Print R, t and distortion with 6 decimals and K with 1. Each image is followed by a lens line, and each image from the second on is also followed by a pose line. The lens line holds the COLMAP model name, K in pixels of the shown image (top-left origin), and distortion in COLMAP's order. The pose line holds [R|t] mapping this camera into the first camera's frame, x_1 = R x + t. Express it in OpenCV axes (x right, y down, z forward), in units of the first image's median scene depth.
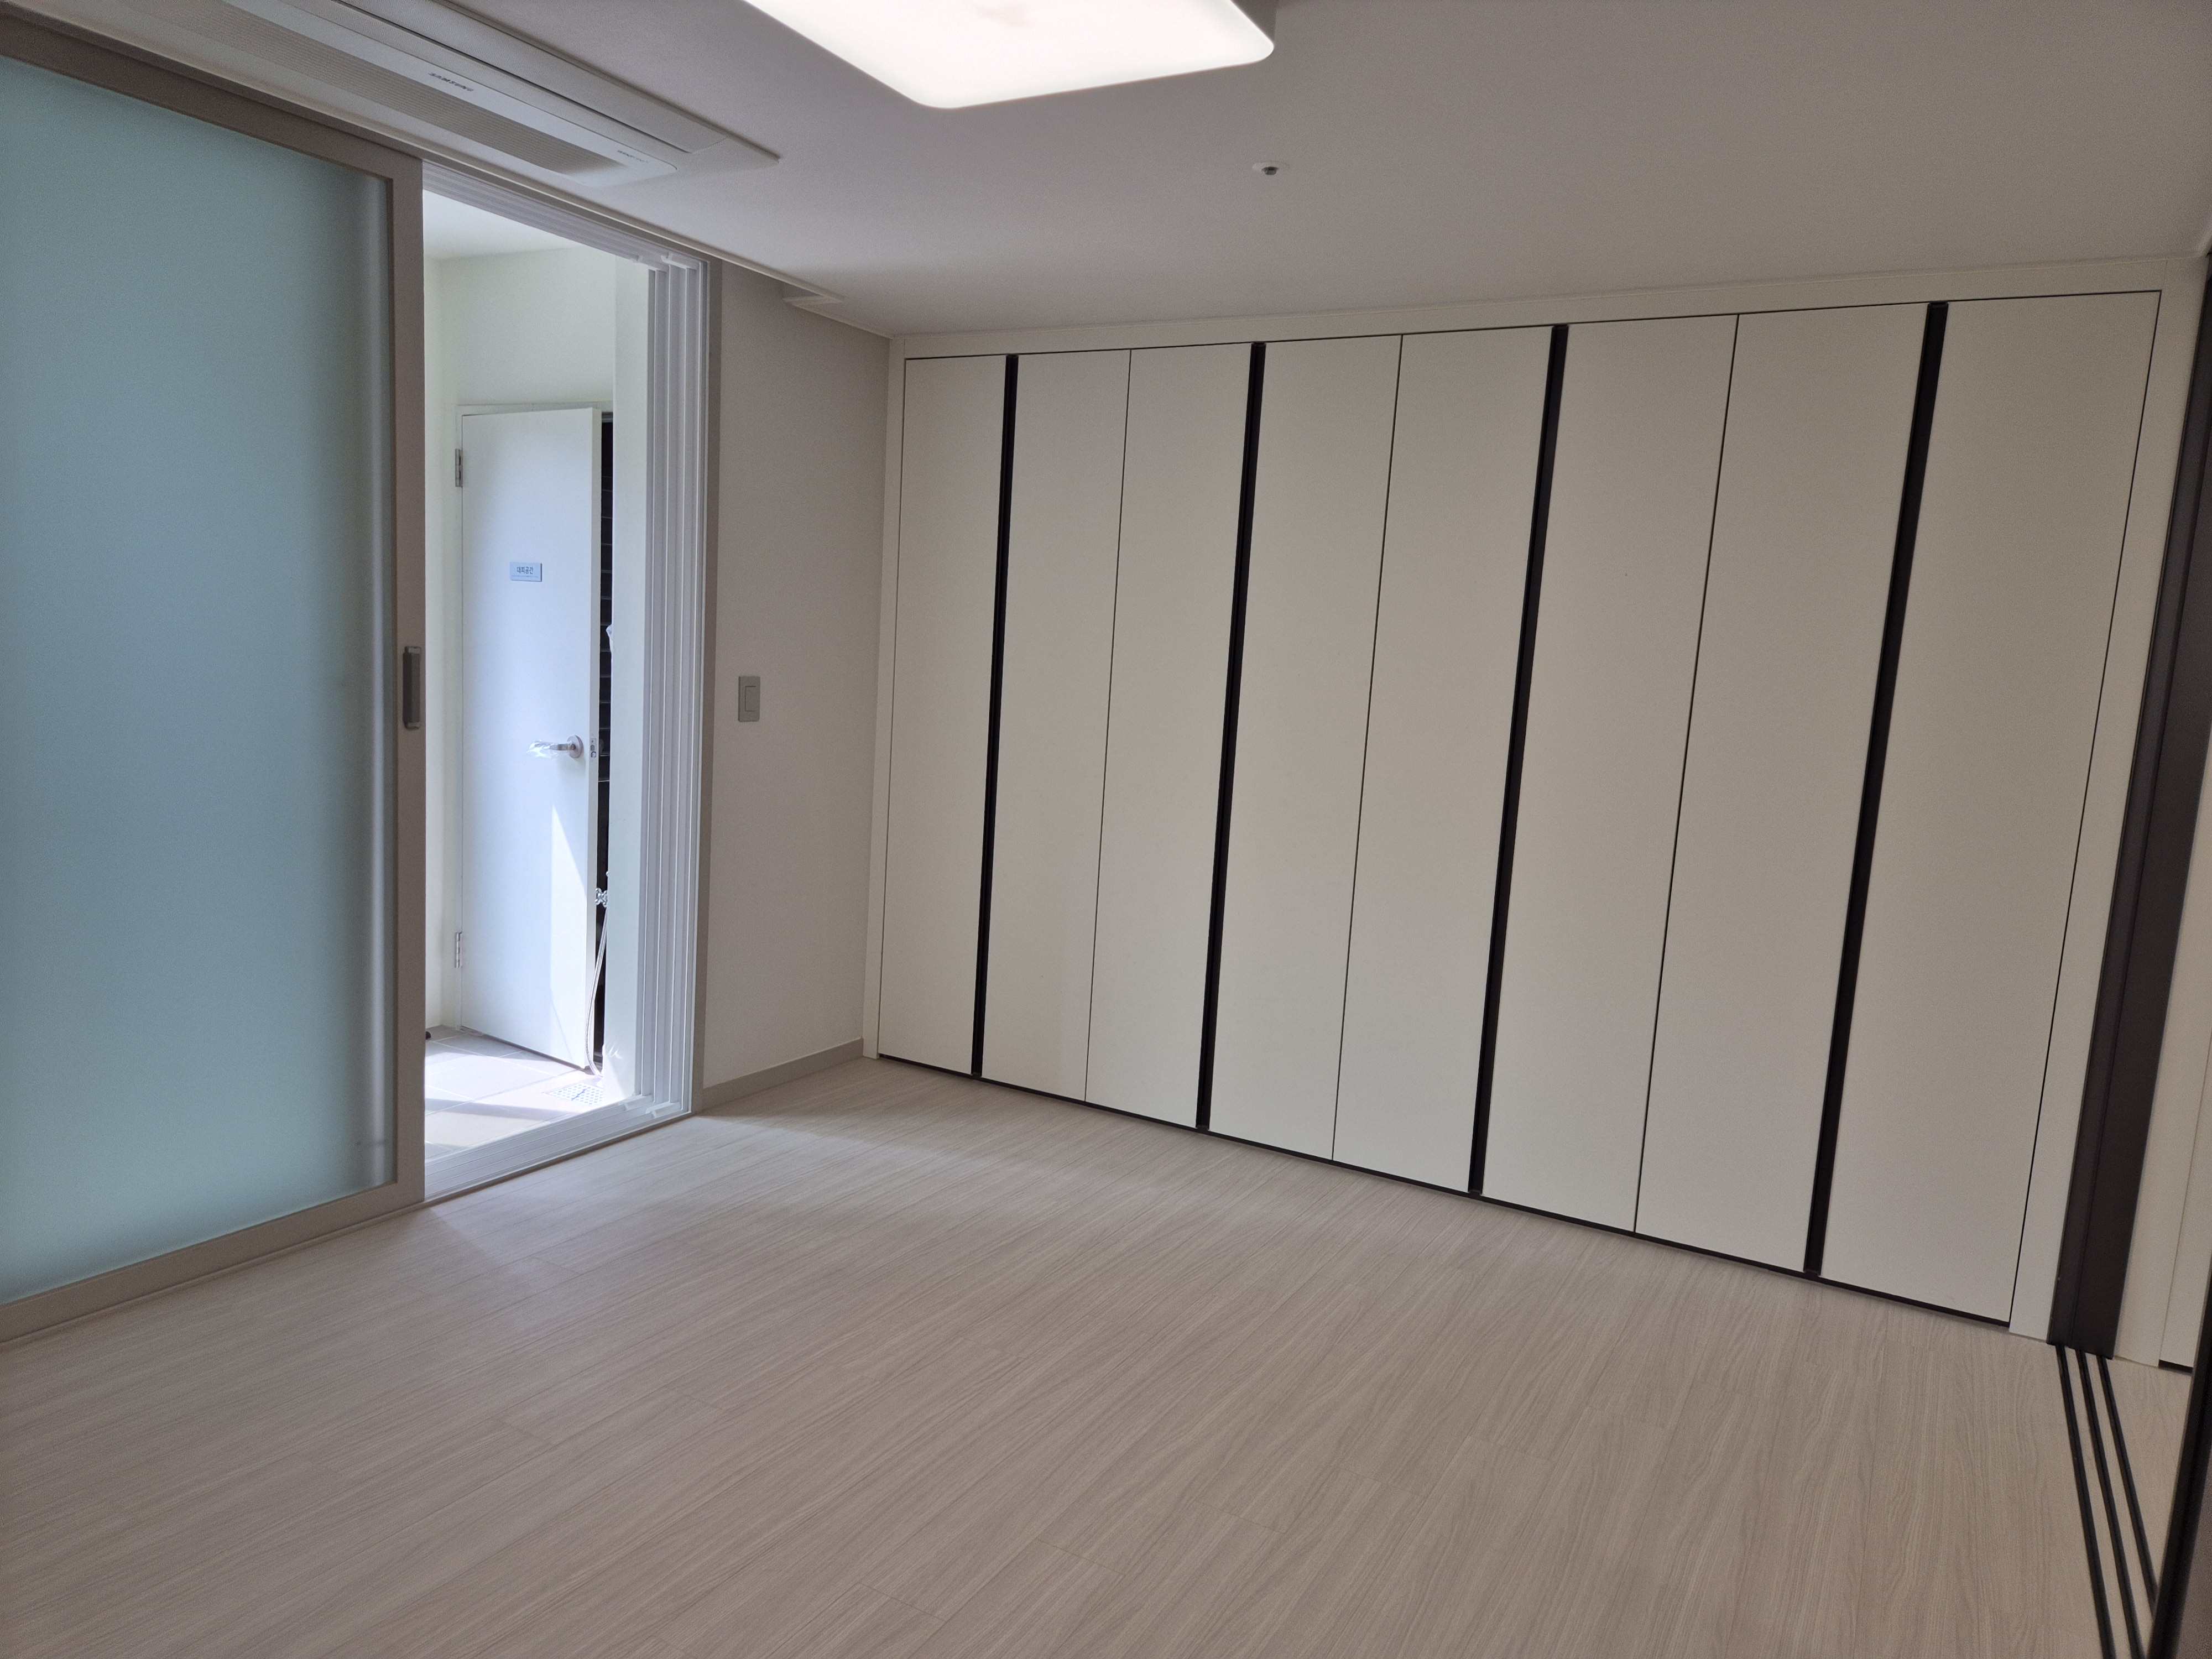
lens RADIAL K [[1485.1, 0, 1106.5], [0, 1485.1, 834.4], [0, 0, 1]] dist [0.005979, 0.002114]
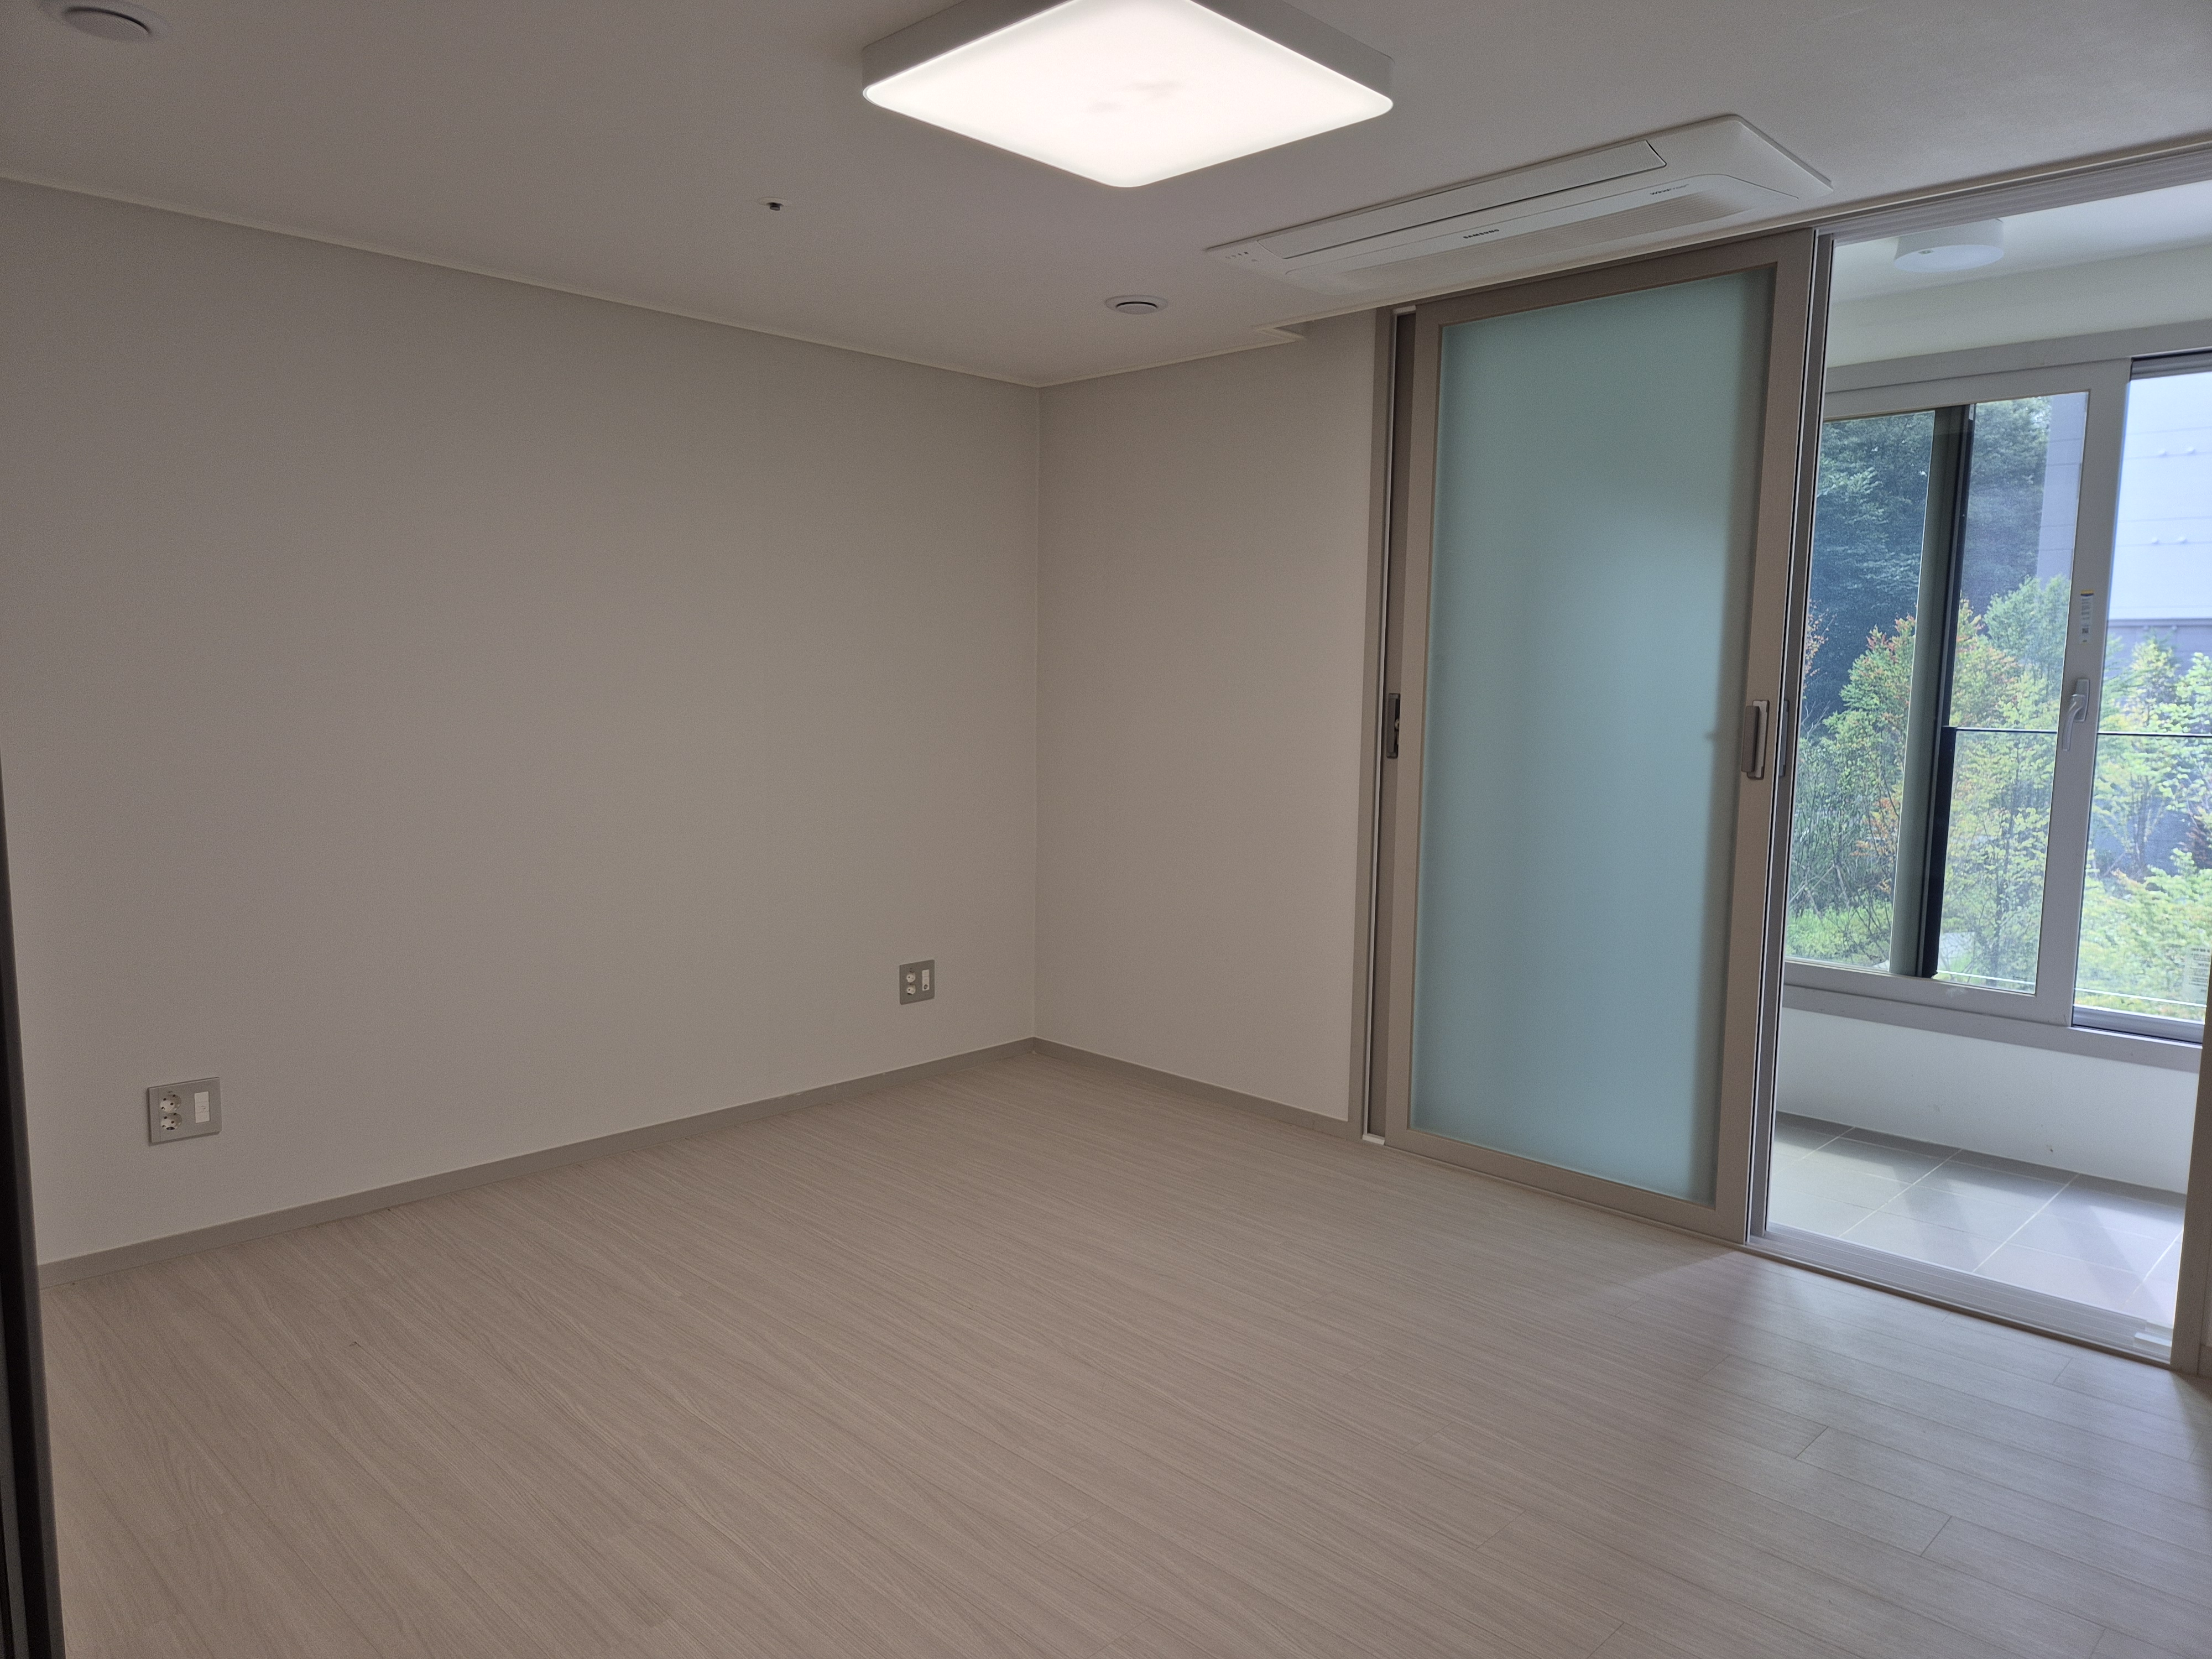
lens RADIAL K [[1485.1, 0, 1103.2], [0, 1485.1, 834.5], [0, 0, 1]] dist [0.005979, 0.002114]
pose [[-0.274186, 0.034221, -0.961068, 0.711762], [-0.151361, 0.985375, 0.078269, -0.048437], [0.949690, 0.166929, -0.264997, 0.918818]]
